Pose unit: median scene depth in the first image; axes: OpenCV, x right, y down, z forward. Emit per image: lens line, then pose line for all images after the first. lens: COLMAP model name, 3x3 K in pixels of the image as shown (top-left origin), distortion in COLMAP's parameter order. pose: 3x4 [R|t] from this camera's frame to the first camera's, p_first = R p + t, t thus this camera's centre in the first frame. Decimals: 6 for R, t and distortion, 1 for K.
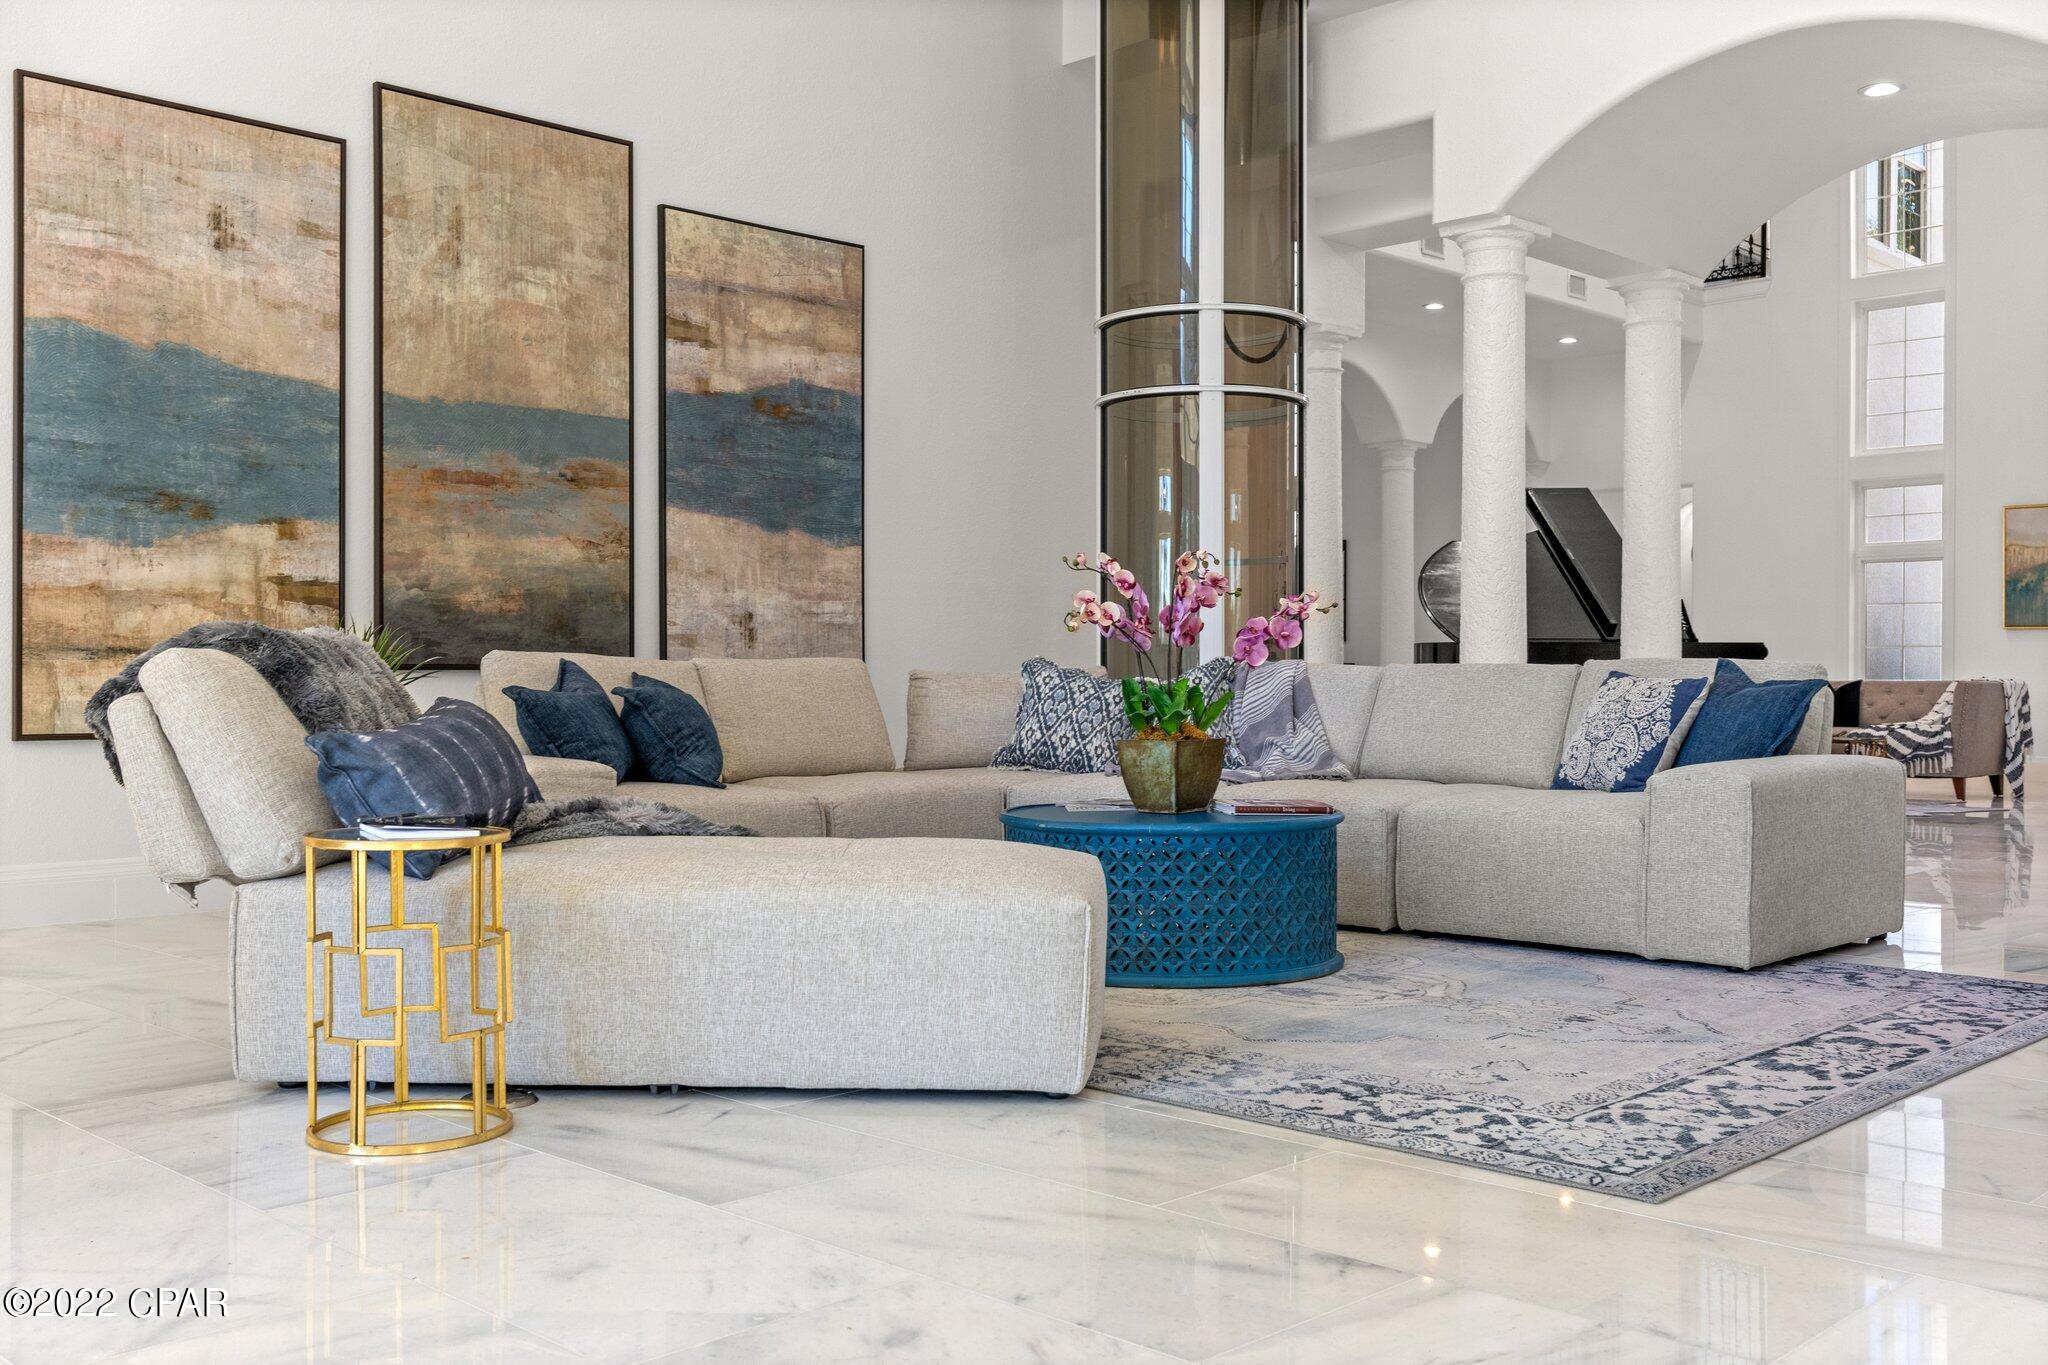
lens RADIAL K [[1945.7, 0, 1023.6], [0, 1945.7, 686.1], [0, 0, 1]] dist [0.003897, 0.000000]
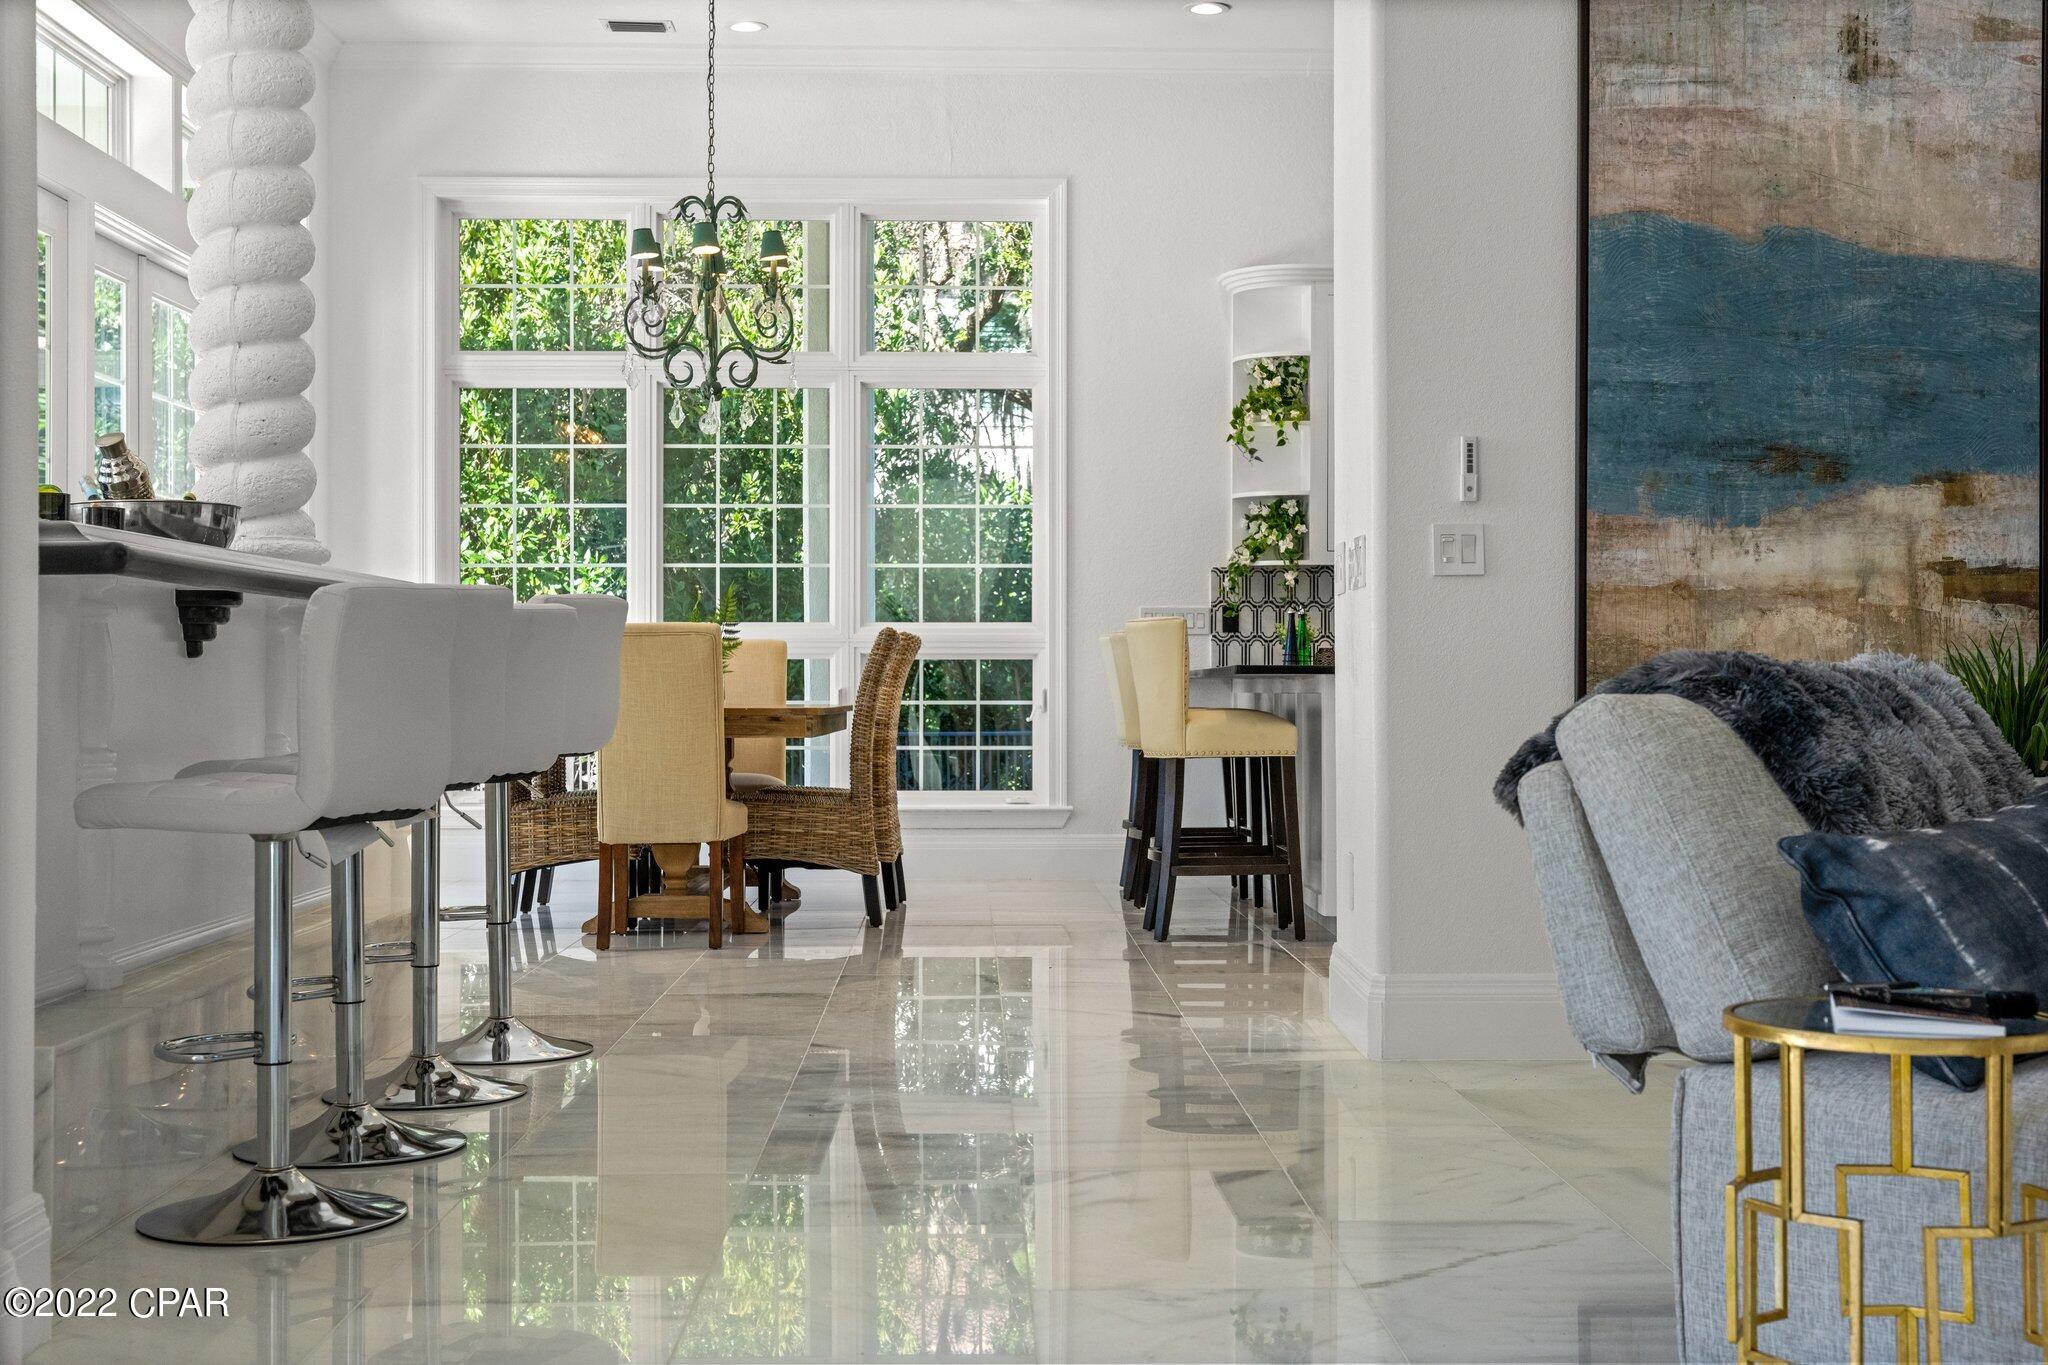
lens RADIAL K [[2696.1, 0, 1024.0], [0, 2696.1, 670.3], [0, 0, 1]] dist [0.010327, 0.000000]
pose [[0.714526, -0.001815, -0.699606, 0.037037], [-0.003747, 0.999972, -0.006421, -0.013147], [0.699599, 0.007210, 0.714500, 0.134227]]
